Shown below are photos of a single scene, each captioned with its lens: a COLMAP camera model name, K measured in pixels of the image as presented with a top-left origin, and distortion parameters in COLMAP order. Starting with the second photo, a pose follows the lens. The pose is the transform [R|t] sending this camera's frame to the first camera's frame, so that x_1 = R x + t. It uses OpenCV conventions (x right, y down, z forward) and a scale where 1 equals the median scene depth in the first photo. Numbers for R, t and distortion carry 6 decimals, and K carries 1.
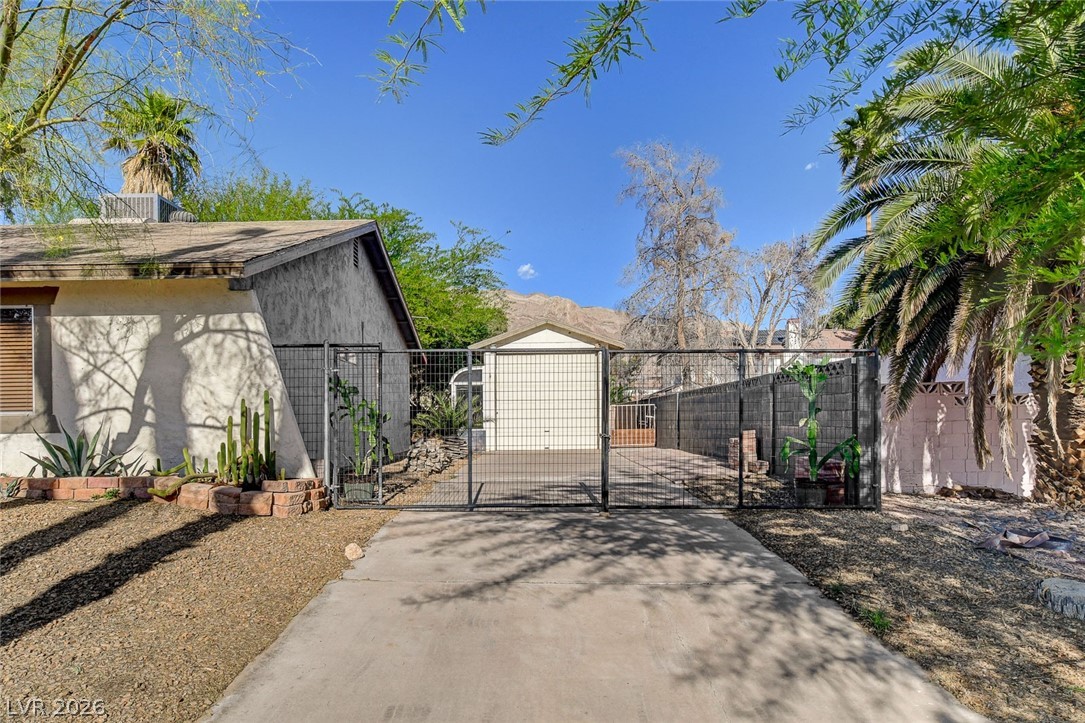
lens RADIAL K [[747.7, 0, 546.6], [0, 747.7, 396.4], [0, 0, 1]] dist [-0.011451, 0.003709]
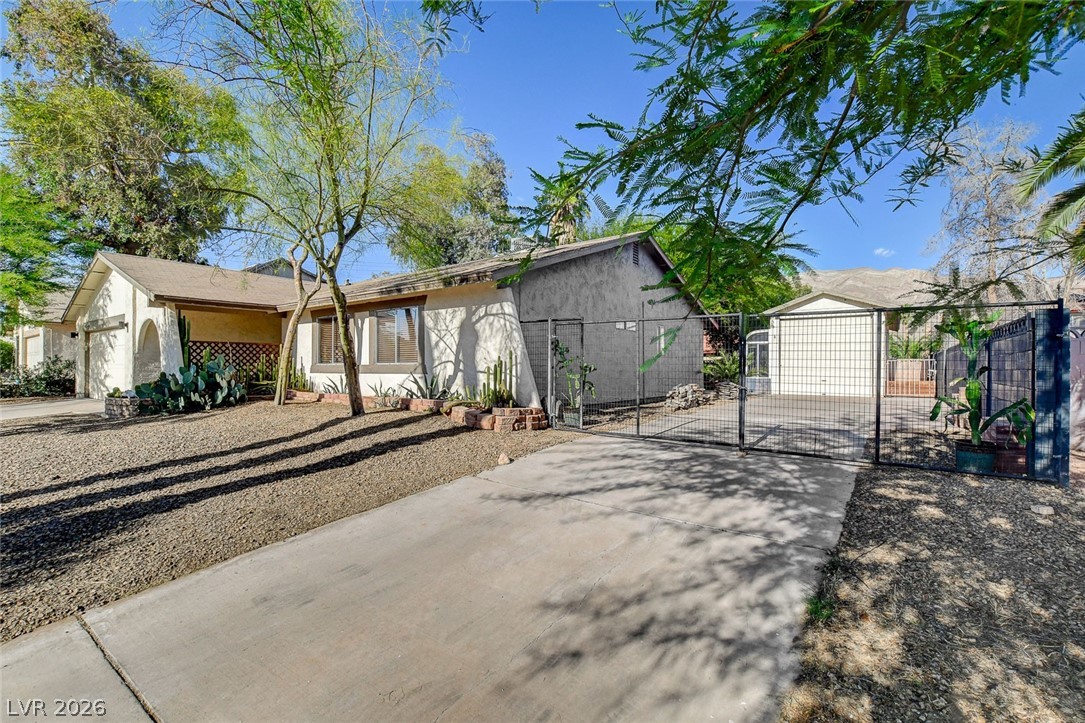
lens RADIAL K [[493.8, 0, 542.5], [0, 493.8, 361.5], [0, 0, 1]] dist [-0.029461, 0.000395]
pose [[0.798685, 0.009803, -0.601670, 0.306996], [0.002903, 0.999793, 0.020144, -0.006236], [0.601743, -0.017836, 0.798491, 0.197634]]
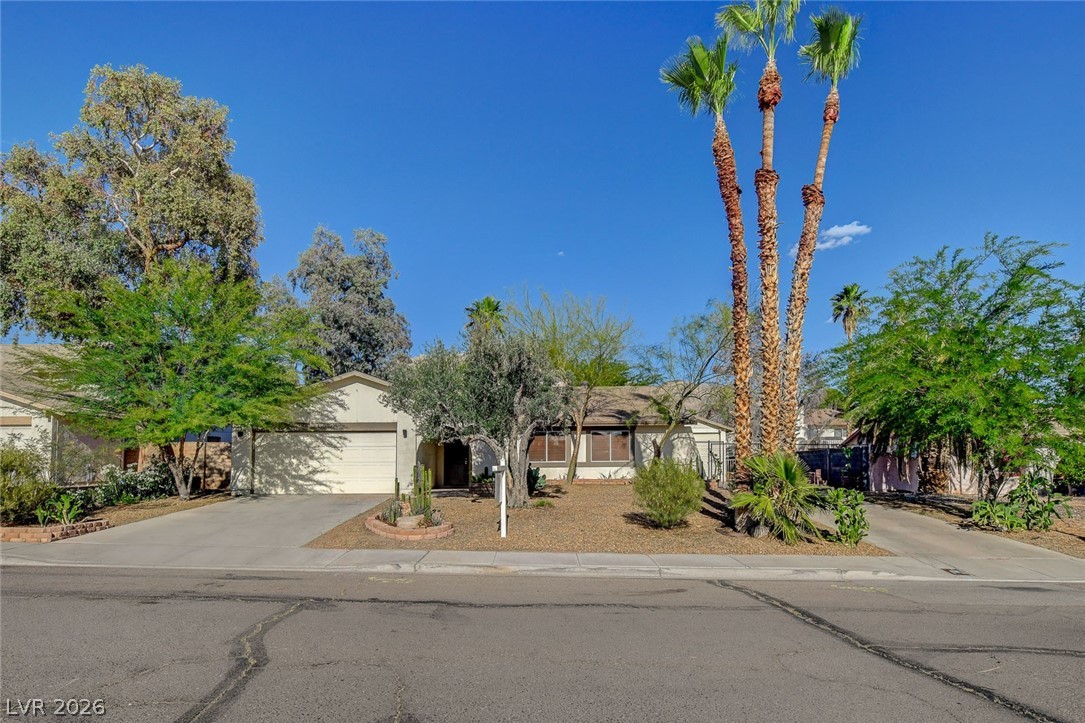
lens RADIAL K [[679.5, 0, 541.9], [0, 679.5, 406.4], [0, 0, 1]] dist [-0.013407, 0.000150]
pose [[0.999926, 0.008942, -0.008283, -1.079689], [-0.009479, 0.997689, -0.067280, -0.012572], [0.007663, 0.067354, 0.997700, -2.234221]]
